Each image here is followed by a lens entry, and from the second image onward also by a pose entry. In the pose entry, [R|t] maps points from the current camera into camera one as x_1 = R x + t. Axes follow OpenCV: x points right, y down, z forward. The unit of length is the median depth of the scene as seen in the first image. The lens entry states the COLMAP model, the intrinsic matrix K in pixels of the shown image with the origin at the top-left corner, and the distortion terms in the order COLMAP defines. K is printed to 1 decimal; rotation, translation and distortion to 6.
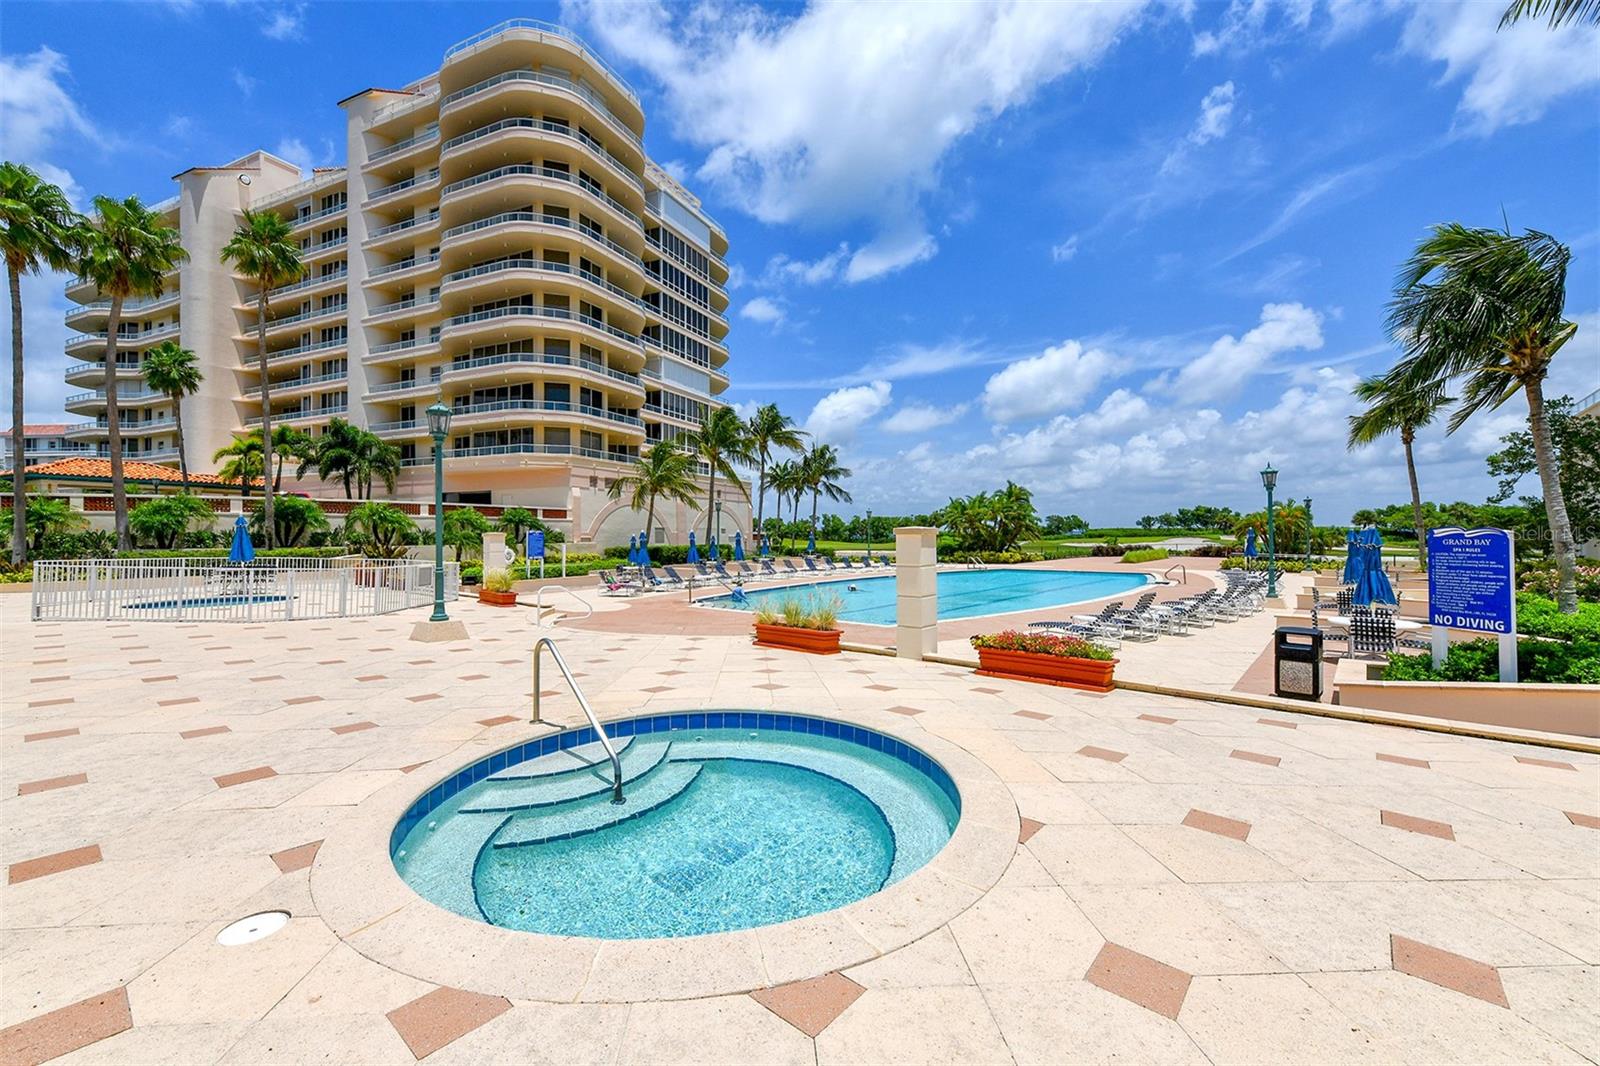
lens RADIAL K [[638.4, 0, 800.0], [0, 638.4, 533.0], [0, 0, 1]] dist [0.000865, 0.000173]
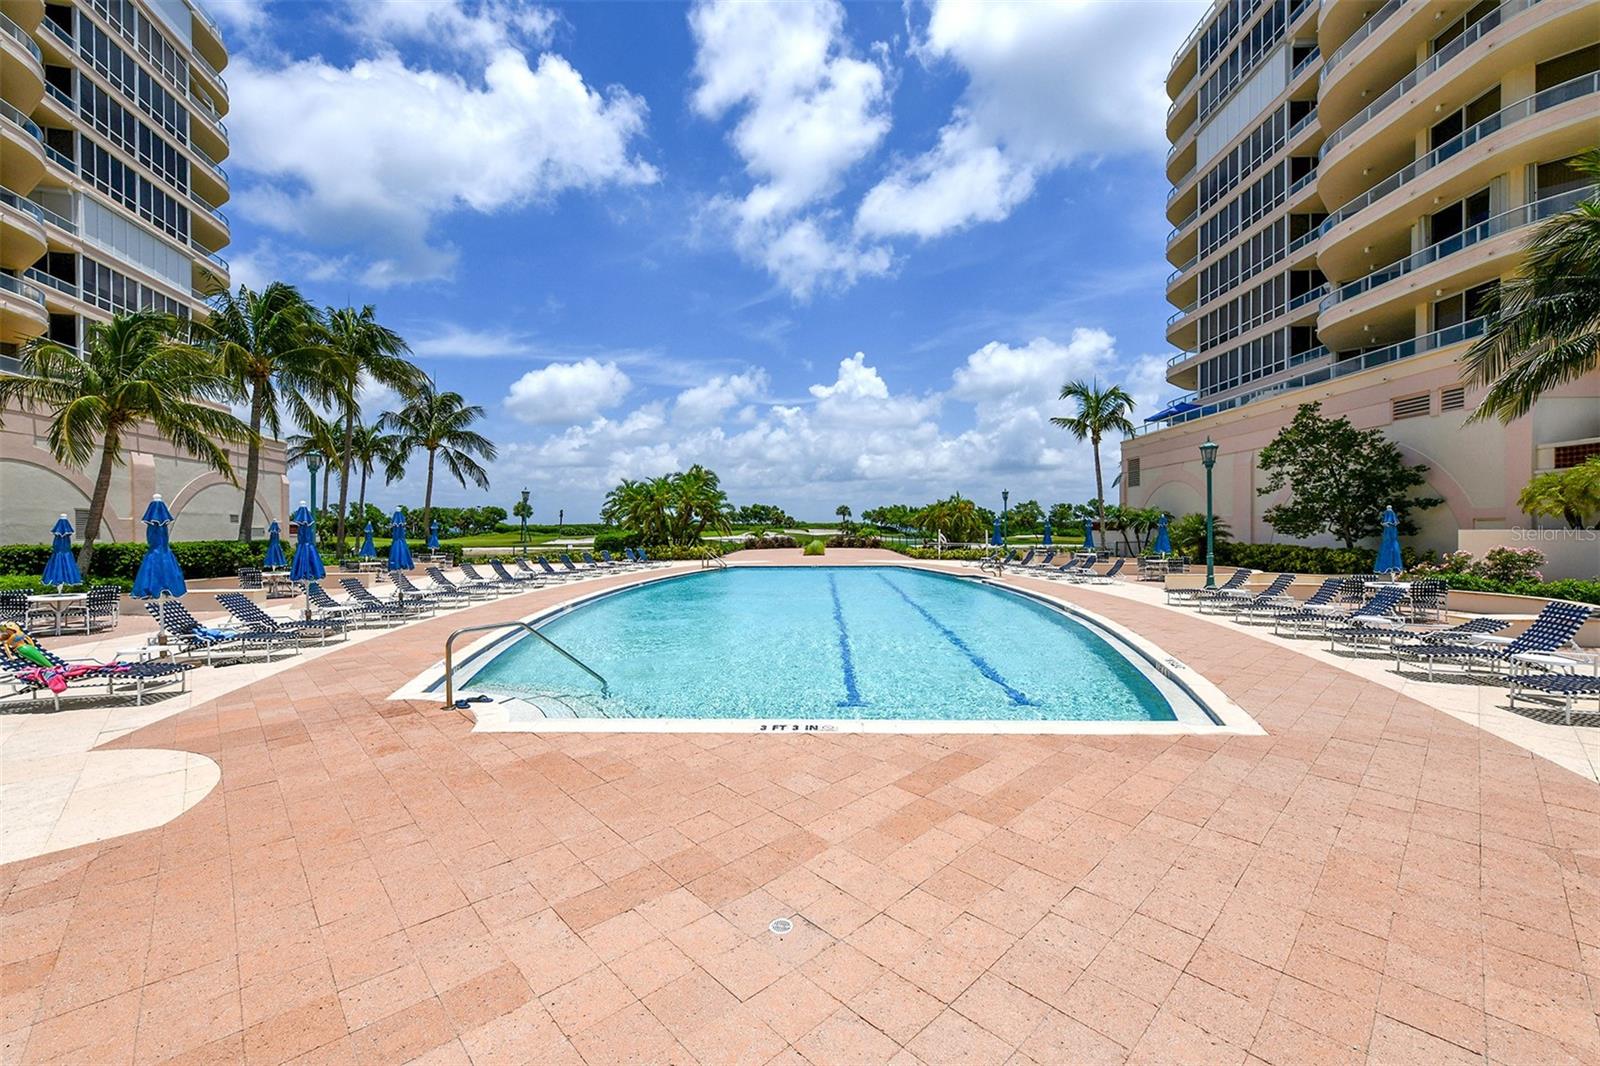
lens RADIAL K [[638.4, 0, 800.0], [0, 638.4, 533.0], [0, 0, 1]] dist [0.000865, 0.000173]
pose [[0.785256, -0.002609, 0.619165, -0.074681], [-0.002860, 0.999965, 0.007840, 0.005209], [-0.619164, -0.007927, 0.785222, 0.201103]]
